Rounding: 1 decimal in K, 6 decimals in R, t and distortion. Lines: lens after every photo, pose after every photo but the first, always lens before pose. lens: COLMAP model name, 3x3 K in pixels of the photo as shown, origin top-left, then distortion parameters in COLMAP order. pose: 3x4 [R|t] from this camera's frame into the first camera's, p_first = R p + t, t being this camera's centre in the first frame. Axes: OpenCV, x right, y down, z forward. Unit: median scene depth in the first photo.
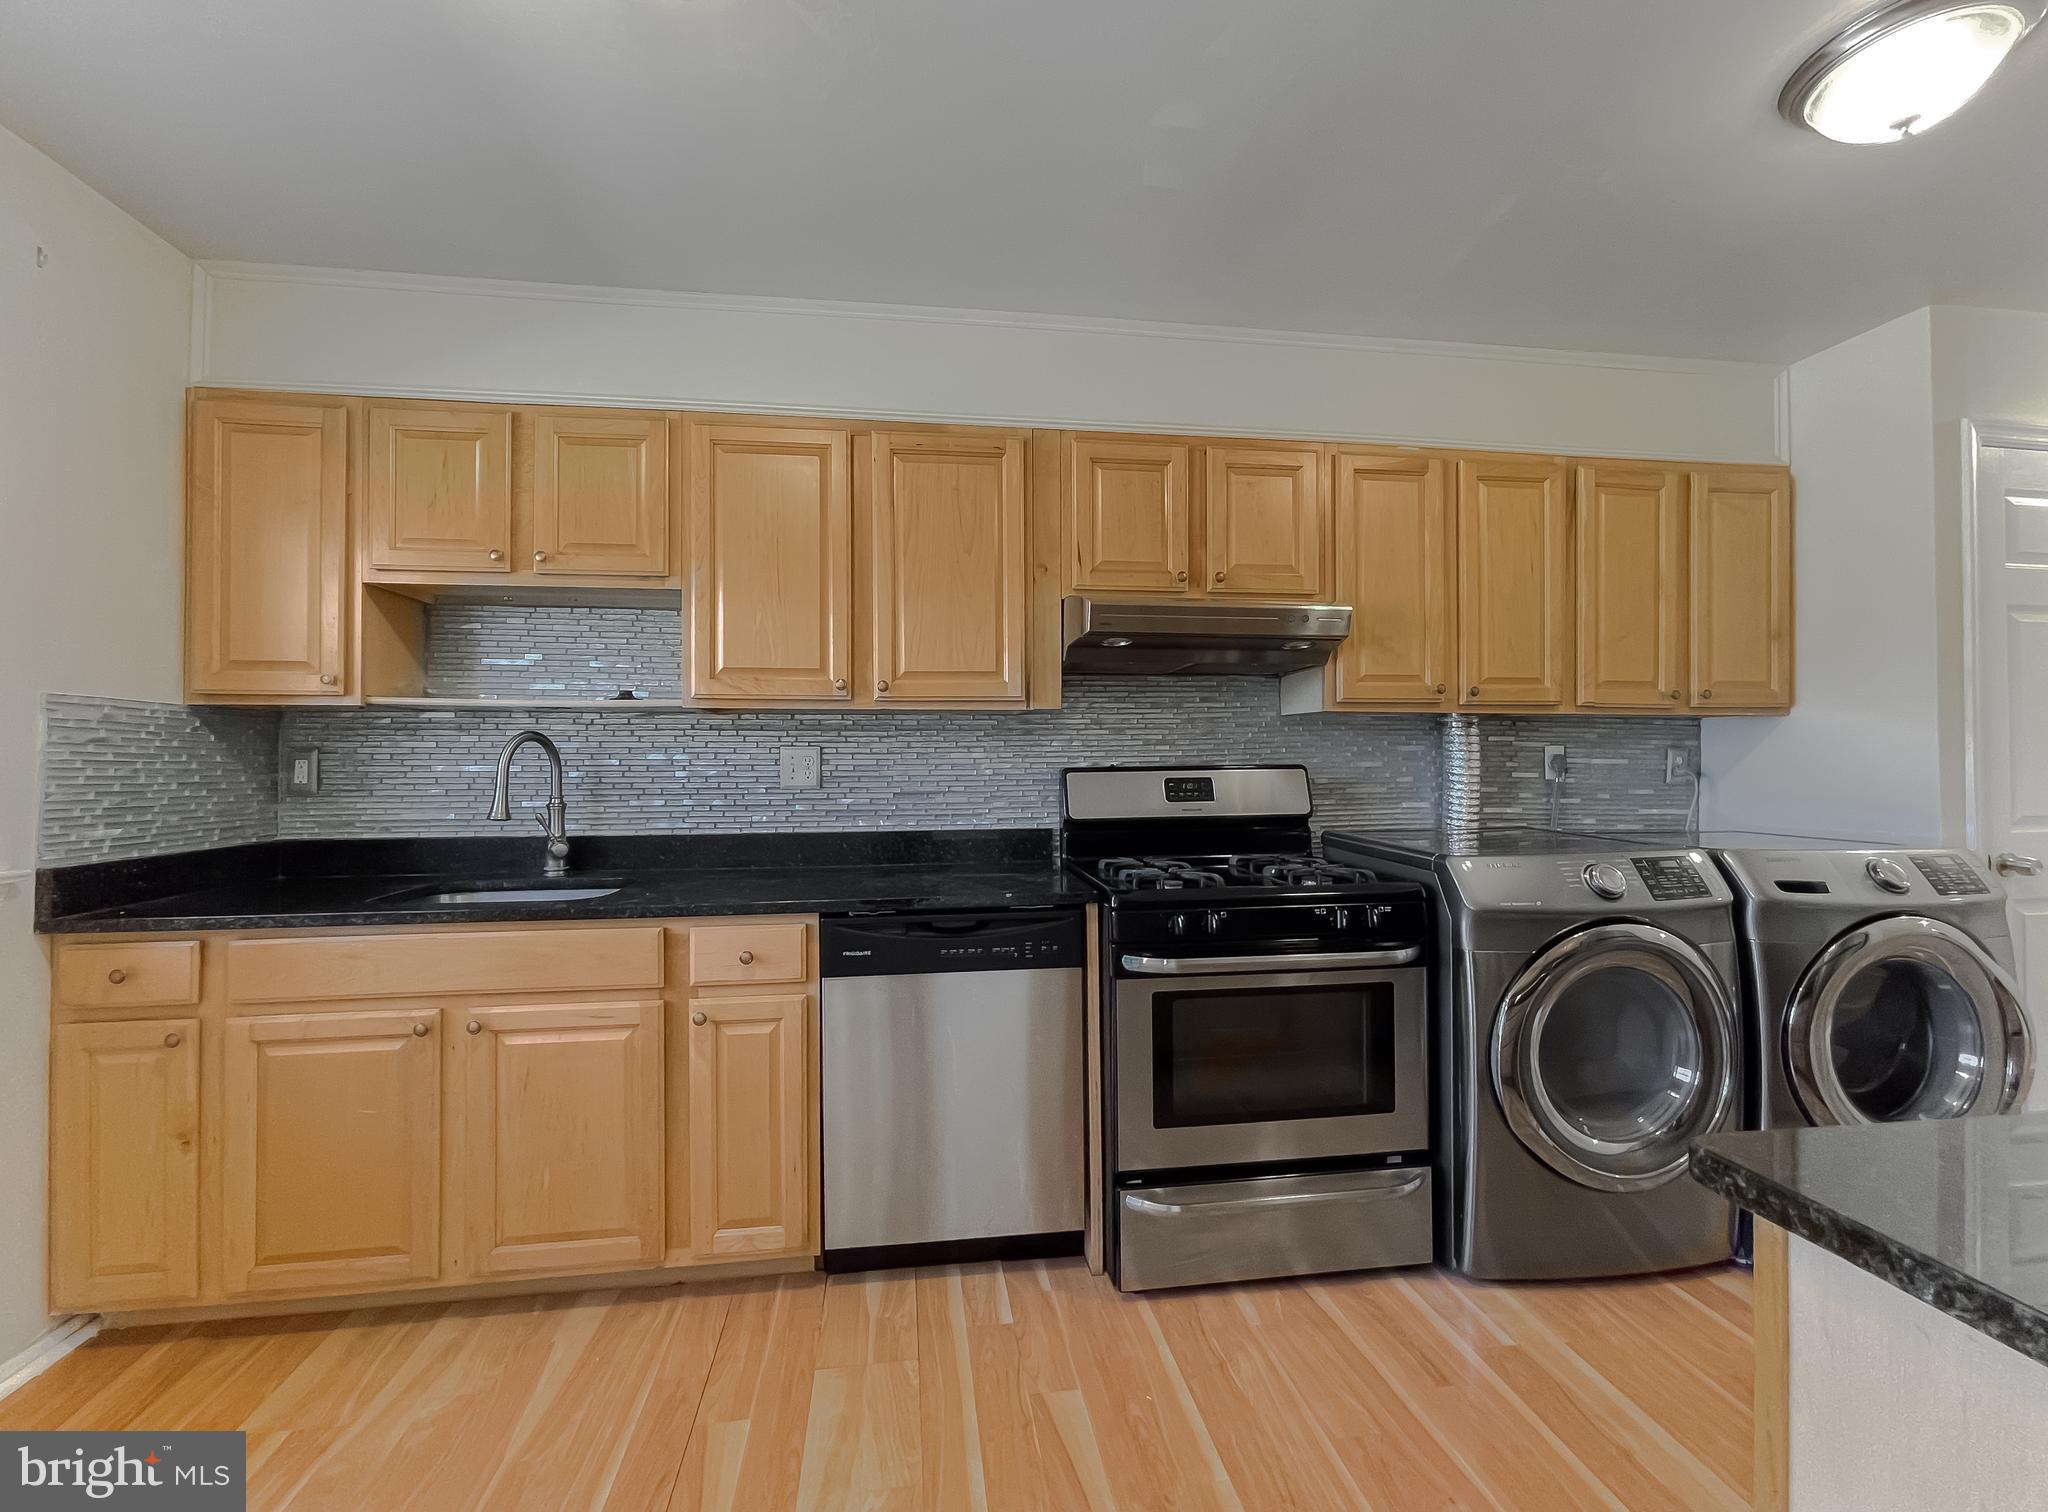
lens RADIAL K [[817.8, 0, 1024.8], [0, 817.8, 760.7], [0, 0, 1]] dist [0.001177, 0.000044]
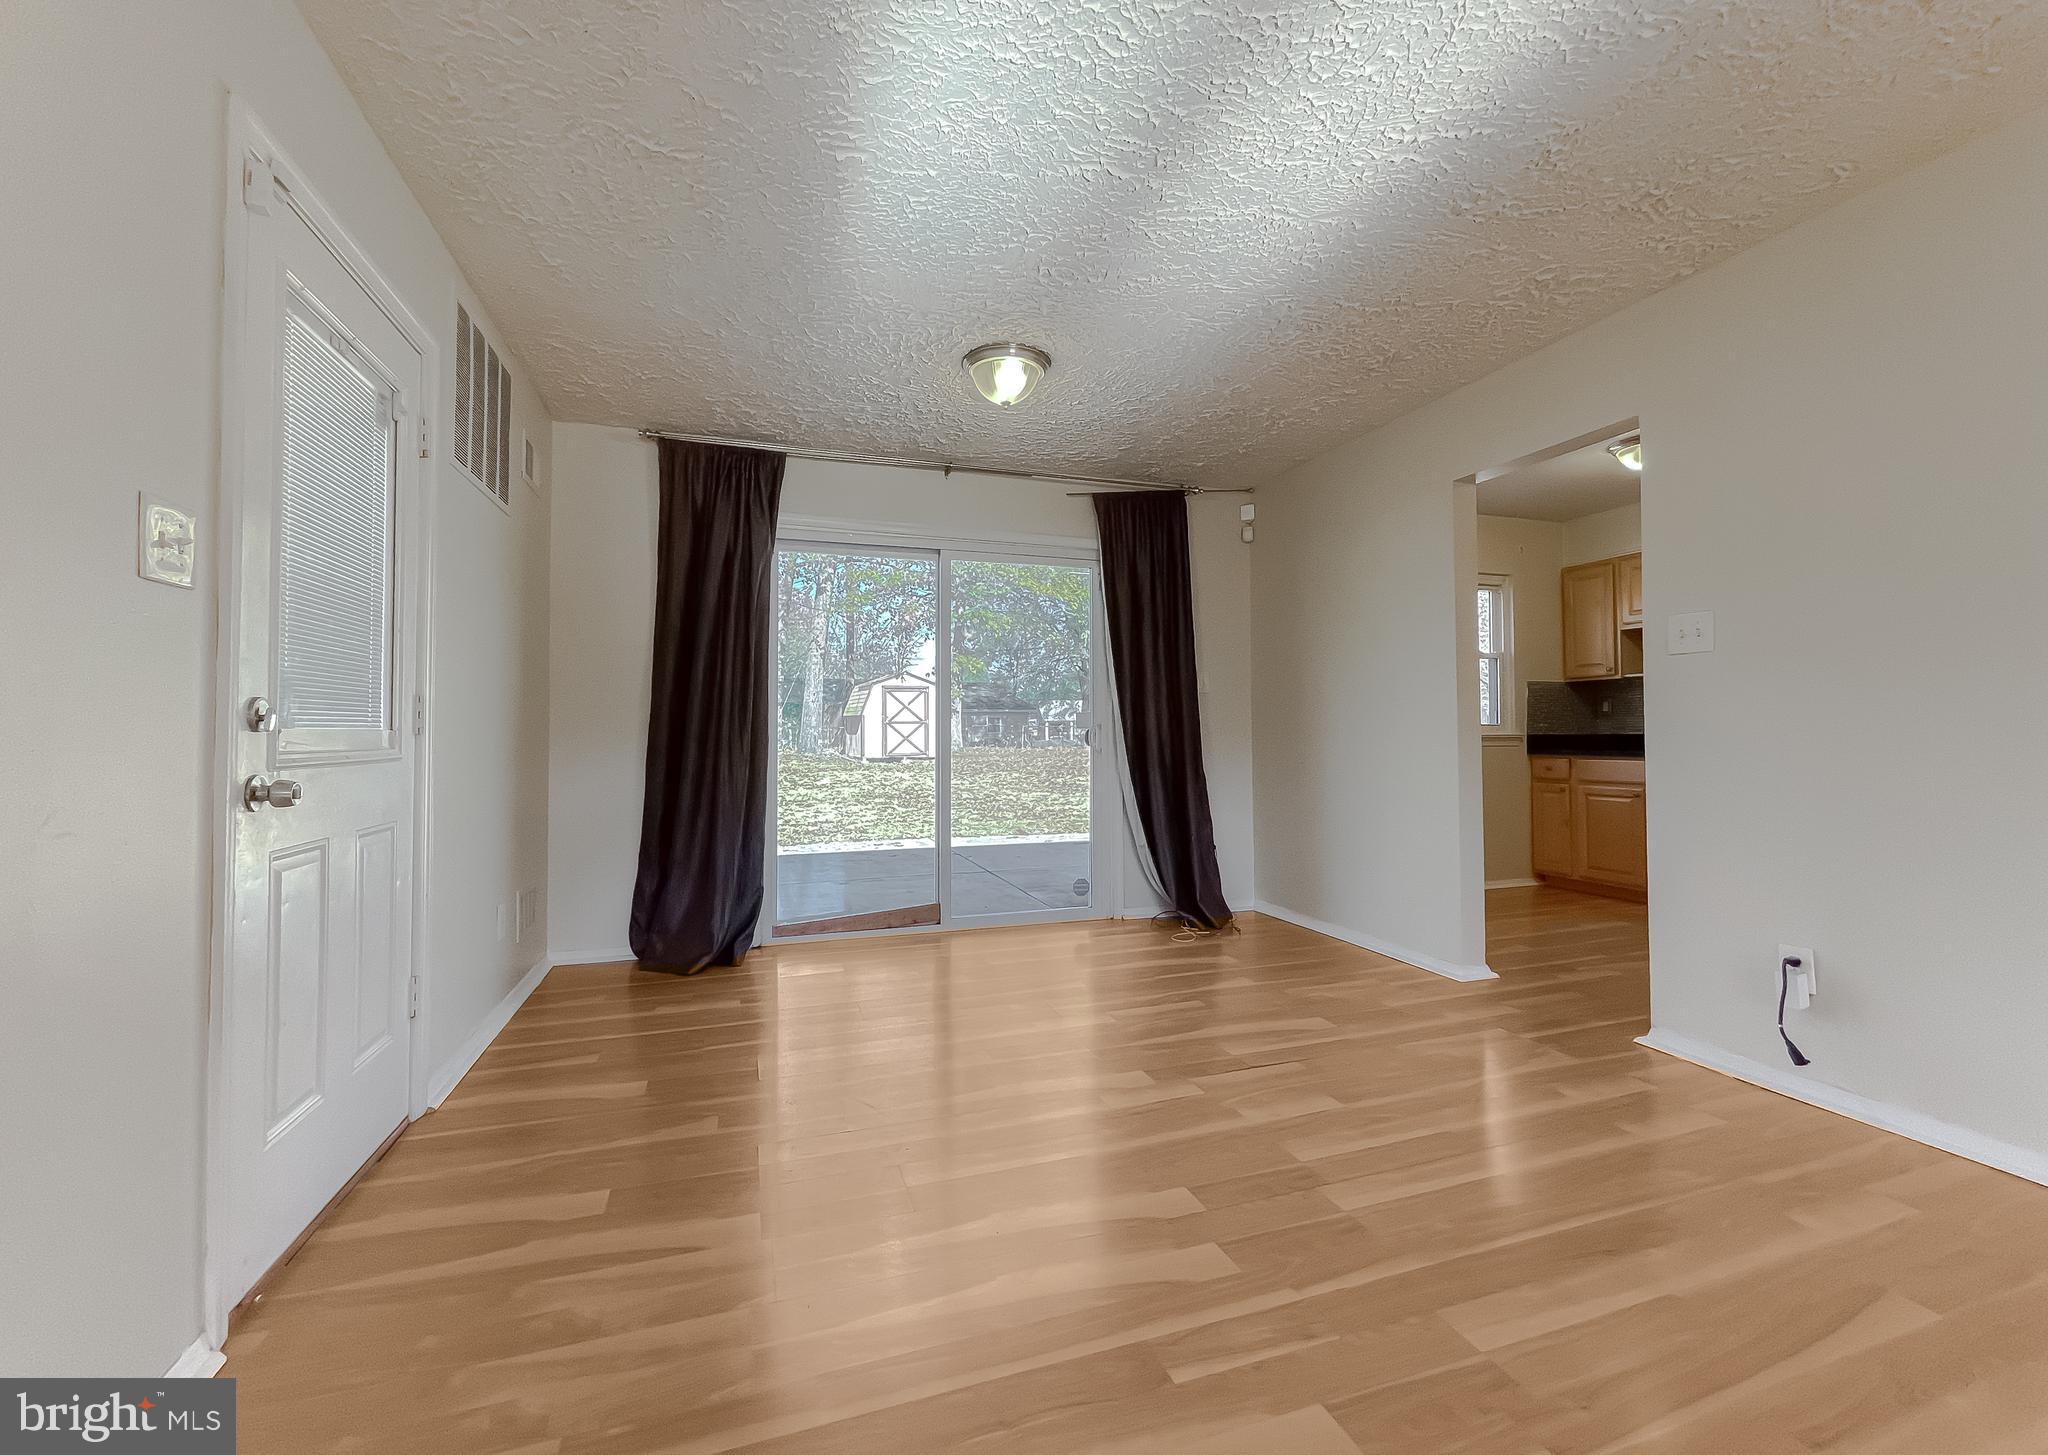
lens RADIAL K [[843.2, 0, 994.9], [0, 843.2, 708.7], [0, 0, 1]] dist [-0.000620, -0.000035]
pose [[0.161658, -0.028071, -0.986447, 1.432810], [0.009129, 0.999595, -0.026950, 0.078693], [0.986805, -0.004649, 0.161849, -1.324278]]
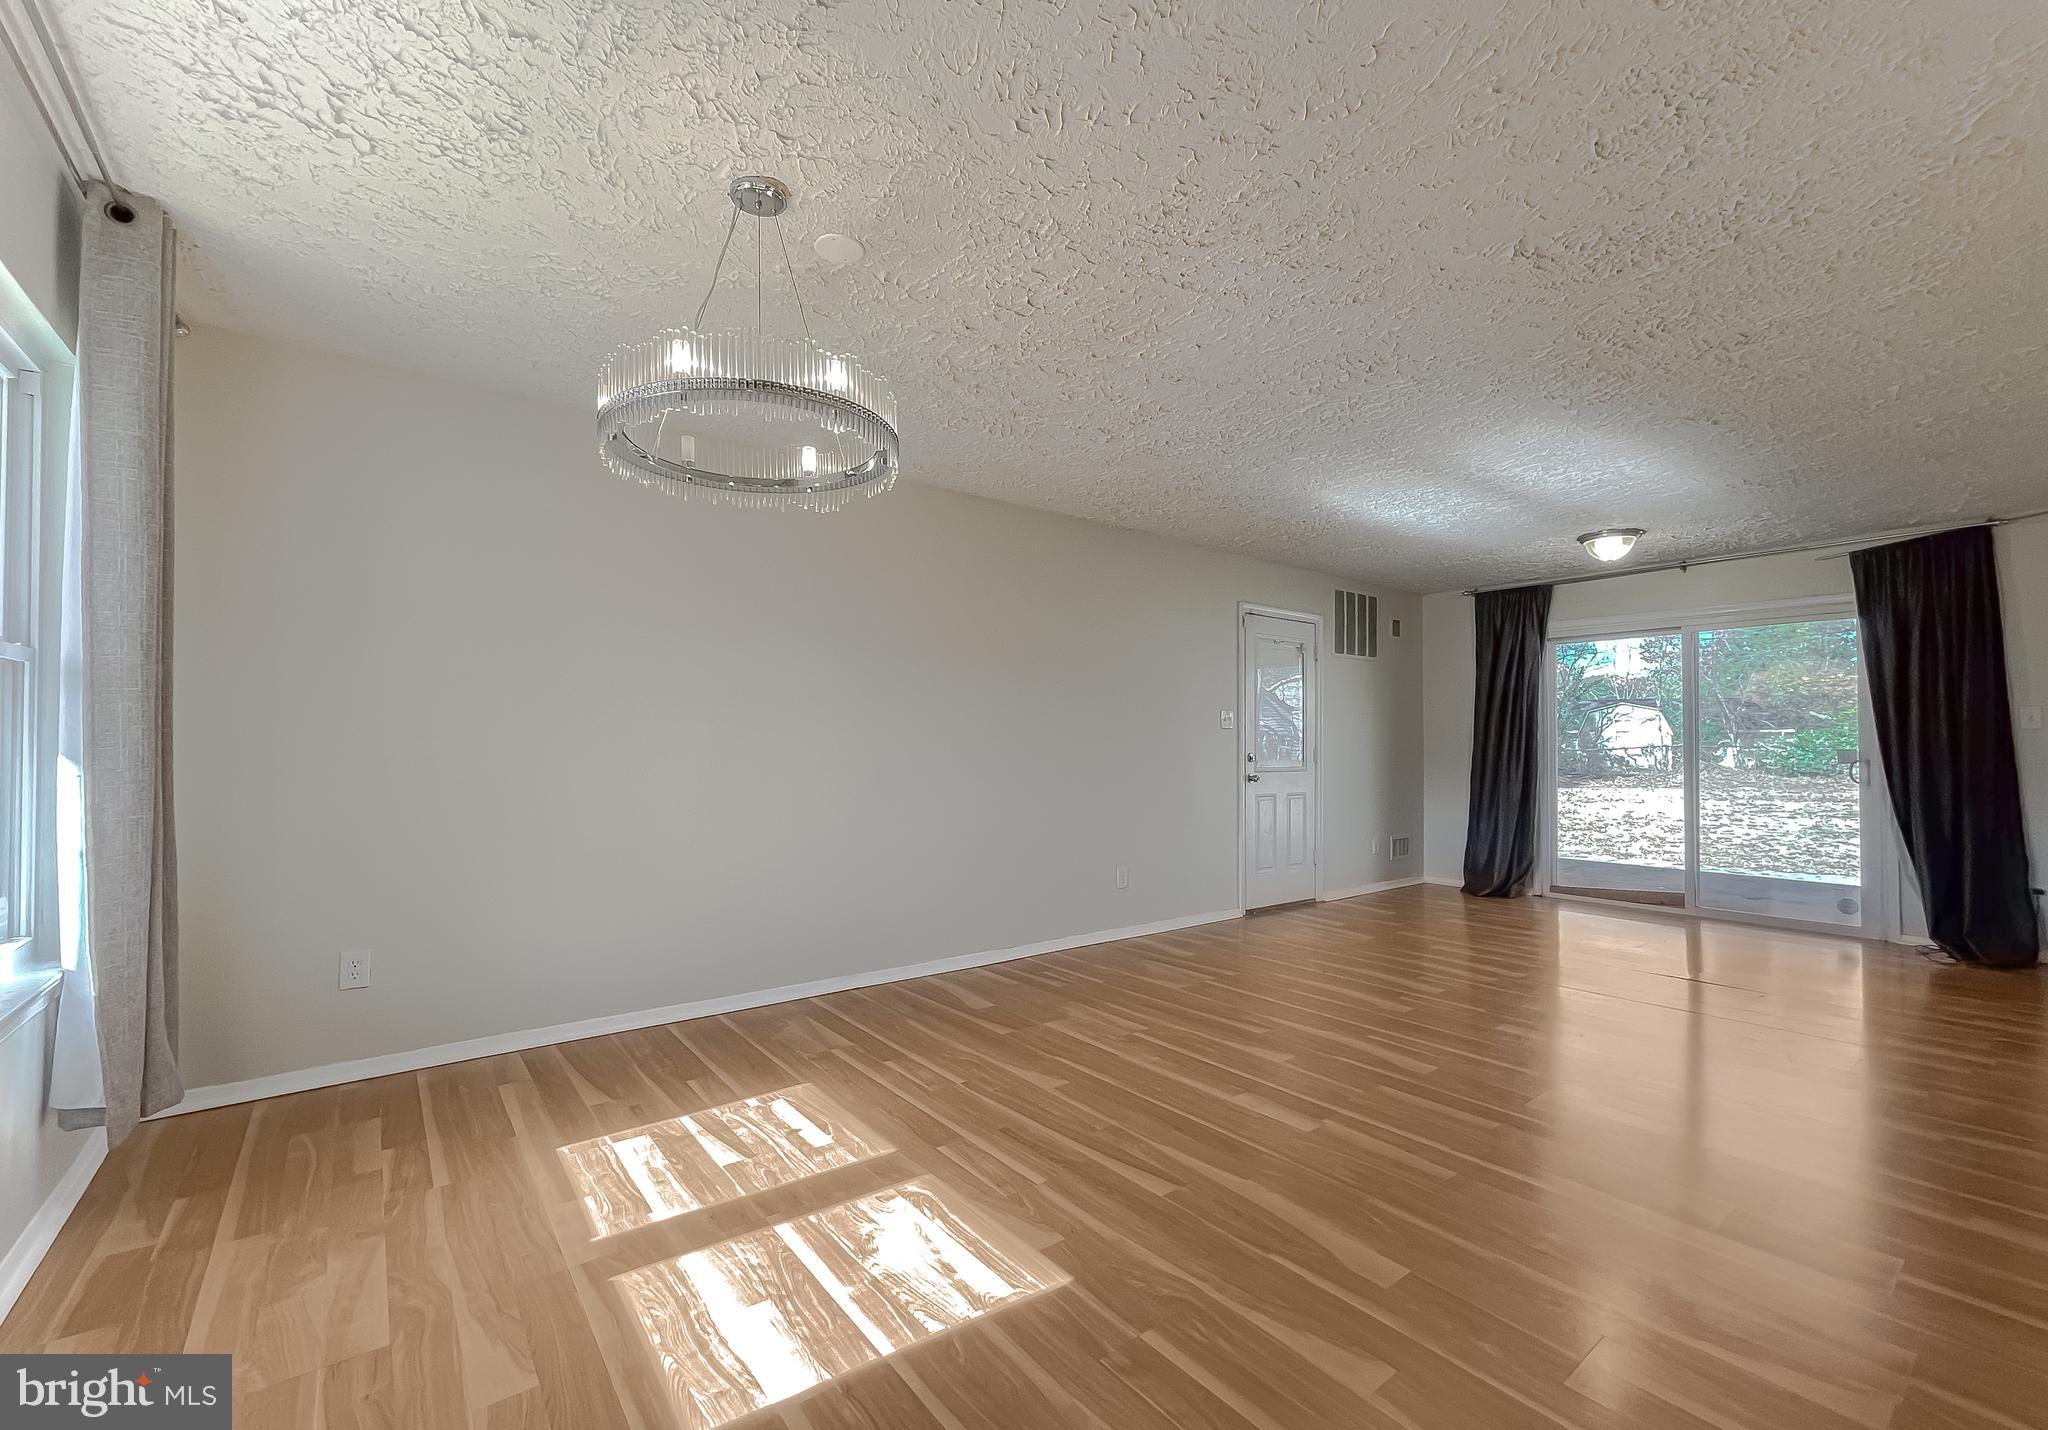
lens RADIAL K [[853.0, 0, 1019.0], [0, 853.0, 729.9], [0, 0, 1]] dist [-0.014324, 0.007593]
pose [[-0.868573, -0.016296, -0.495293, 2.682205], [-0.005768, 0.999724, -0.022777, 0.035553], [0.495527, -0.016927, -0.868427, 0.256774]]
